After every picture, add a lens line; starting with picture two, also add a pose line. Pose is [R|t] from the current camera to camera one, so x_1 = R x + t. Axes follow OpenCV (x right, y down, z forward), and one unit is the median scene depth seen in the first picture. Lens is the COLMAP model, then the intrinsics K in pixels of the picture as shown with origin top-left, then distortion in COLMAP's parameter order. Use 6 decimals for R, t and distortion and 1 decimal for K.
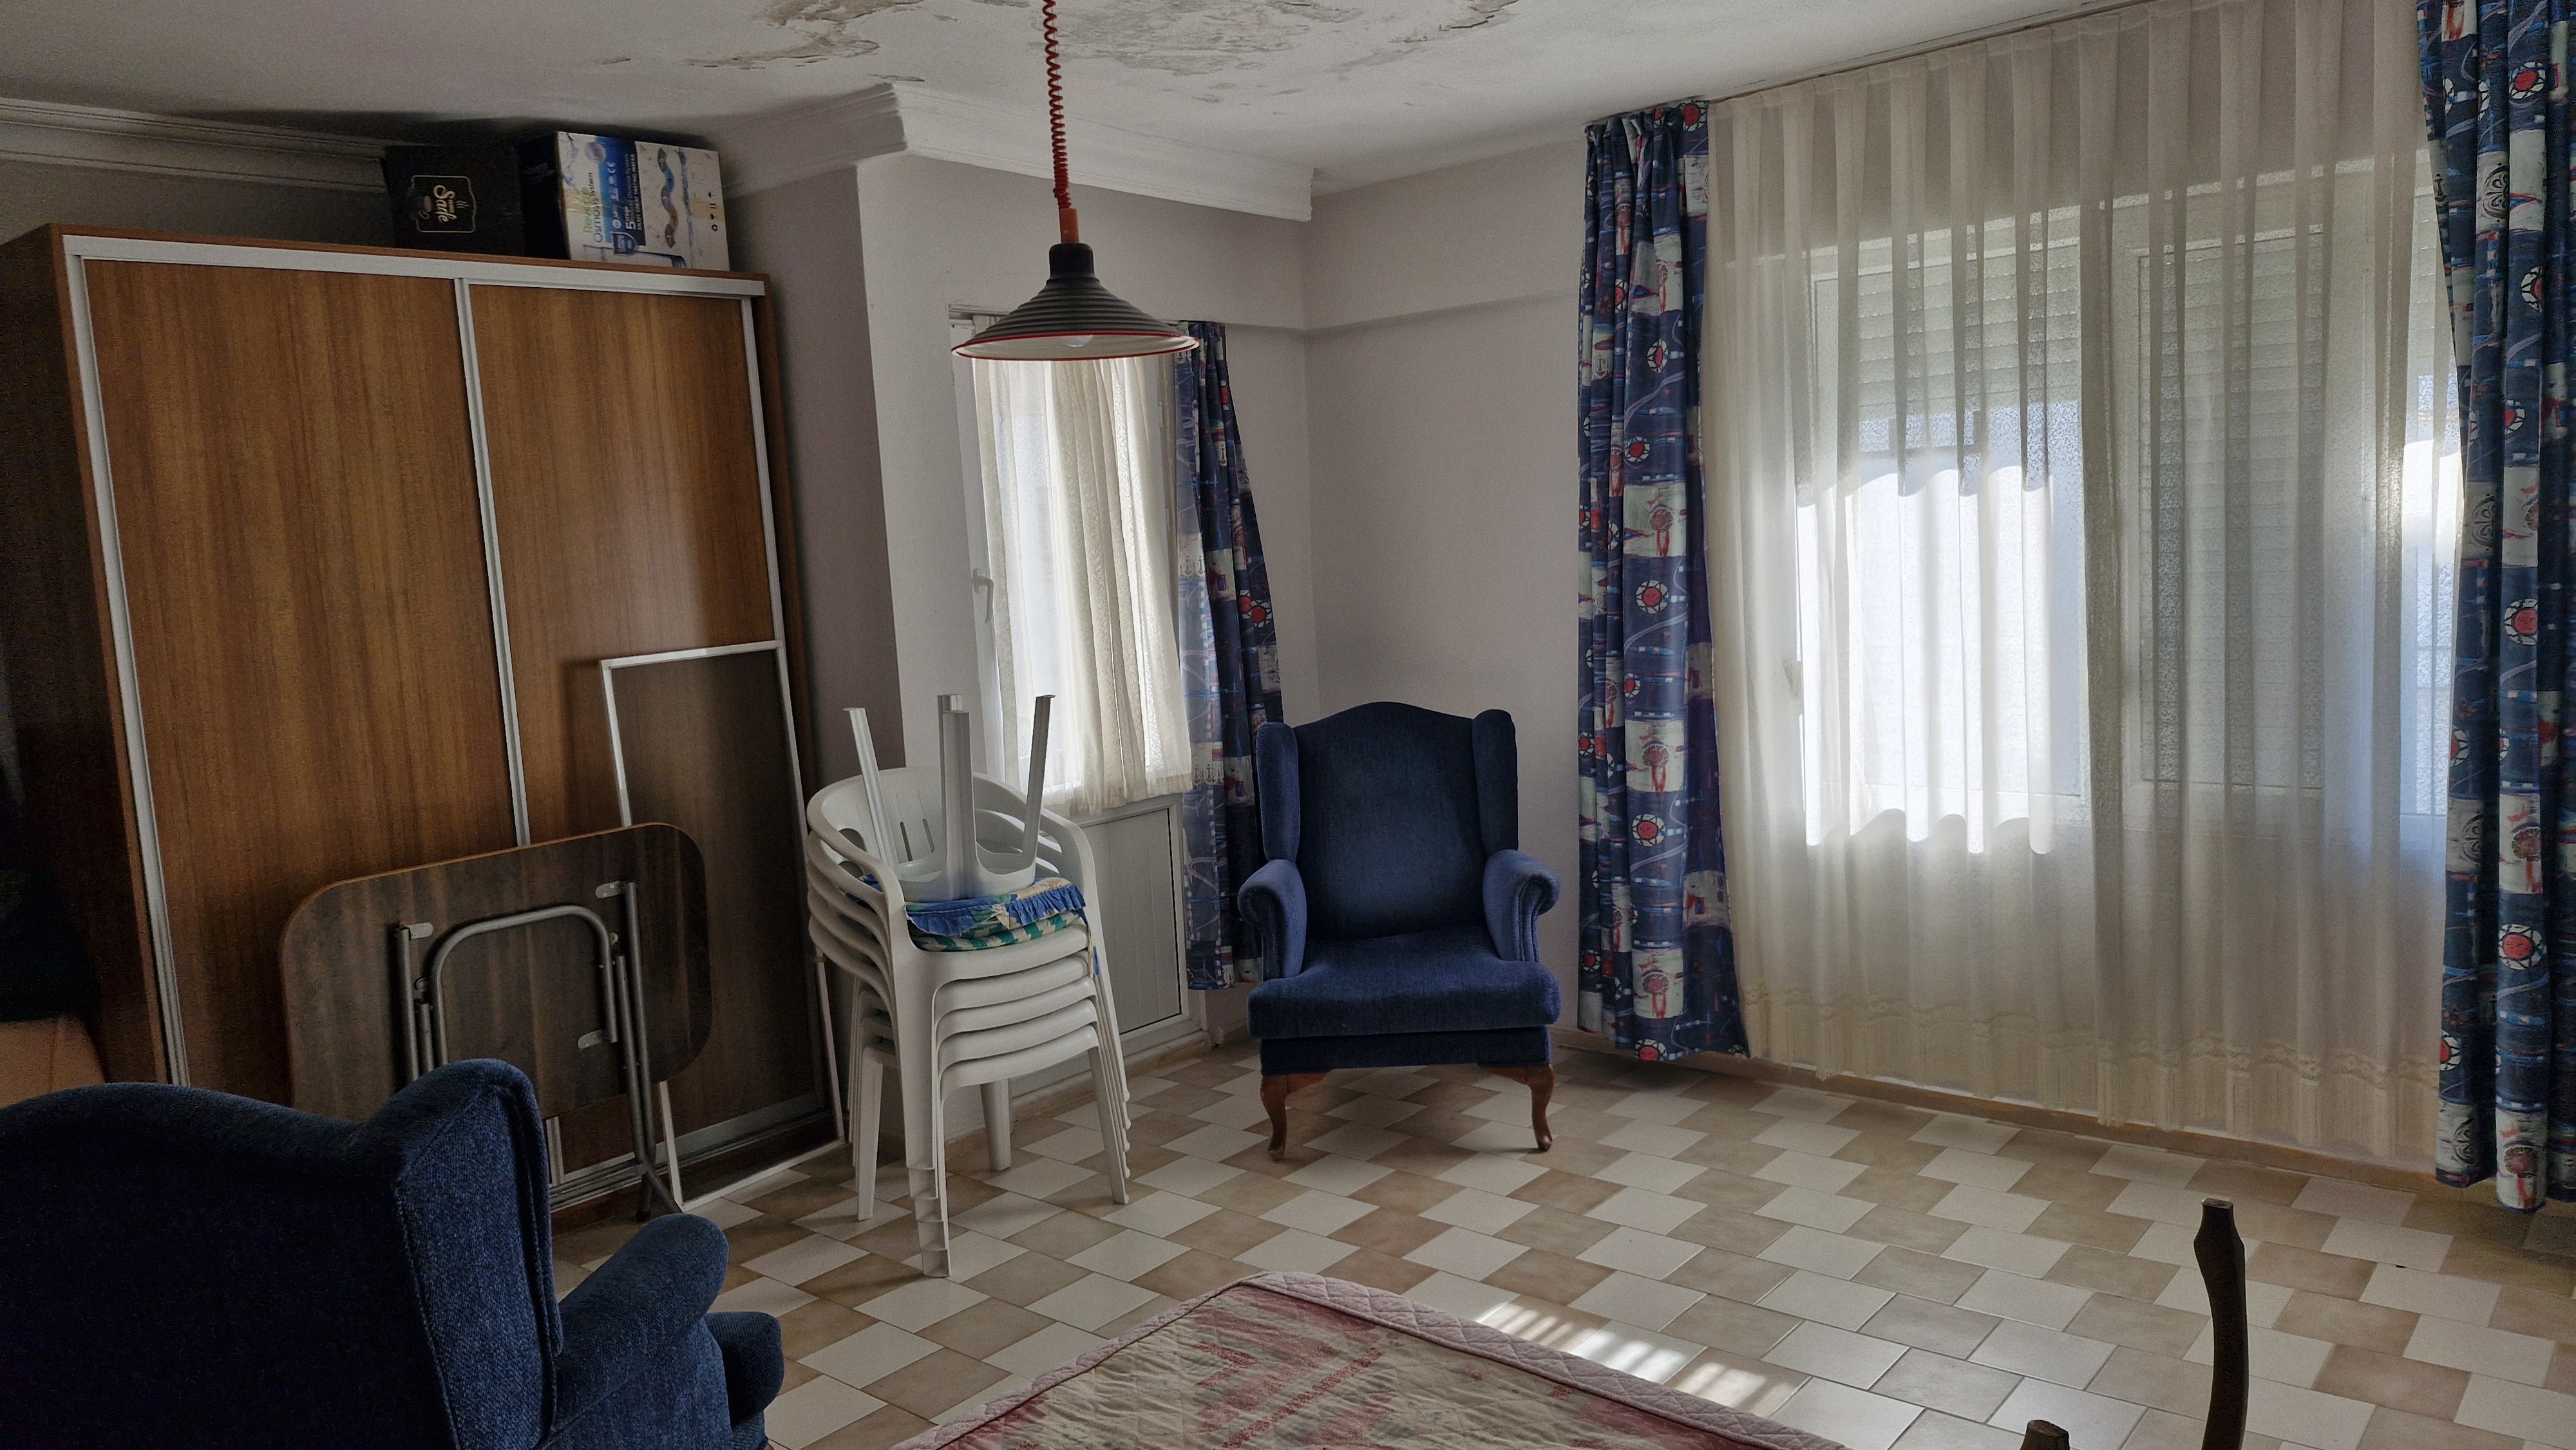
lens RADIAL K [[1772.2, 0, 1288.0], [0, 1772.2, 725.0], [0, 0, 1]] dist [0.091461, -0.103603]
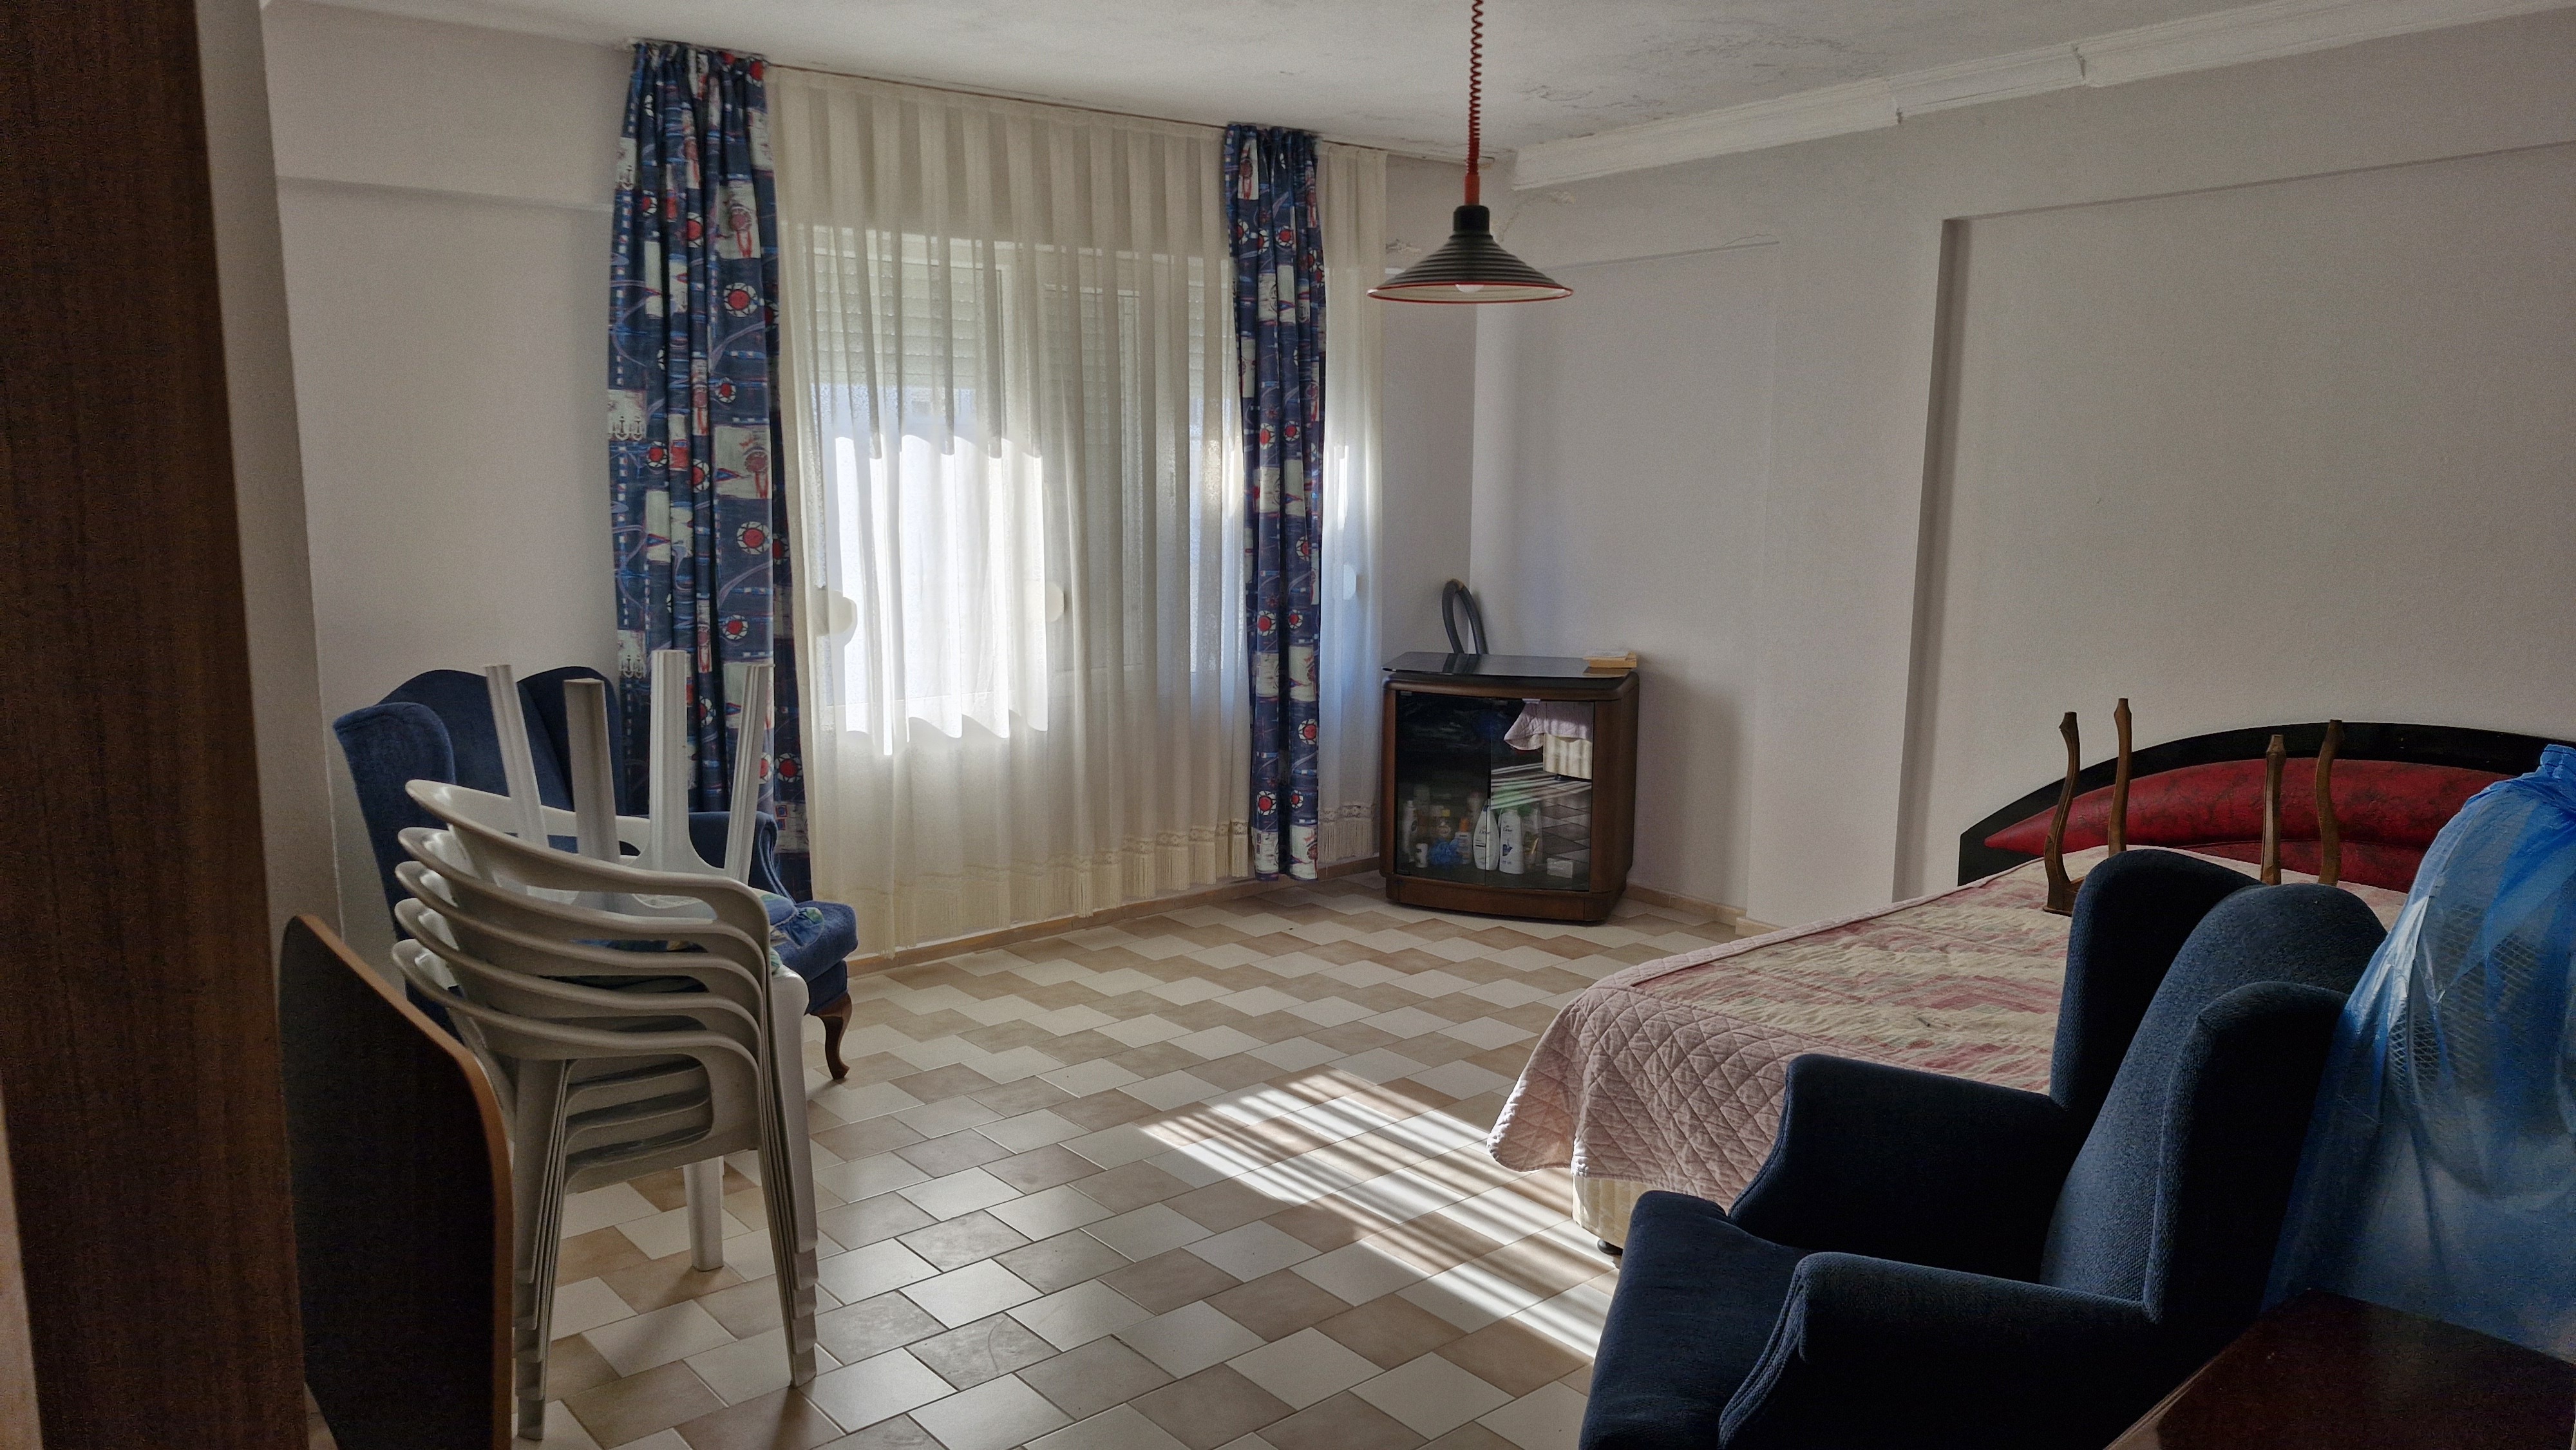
lens RADIAL K [[1842.0, 0, 1242.6], [0, 1842.0, 762.8], [0, 0, 1]] dist [0.086348, -0.120219]
pose [[0.151976, -0.110407, 0.982198, -0.894984], [0.093671, 0.990878, 0.096888, -0.023318], [-0.983936, 0.077279, 0.160931, 0.622230]]
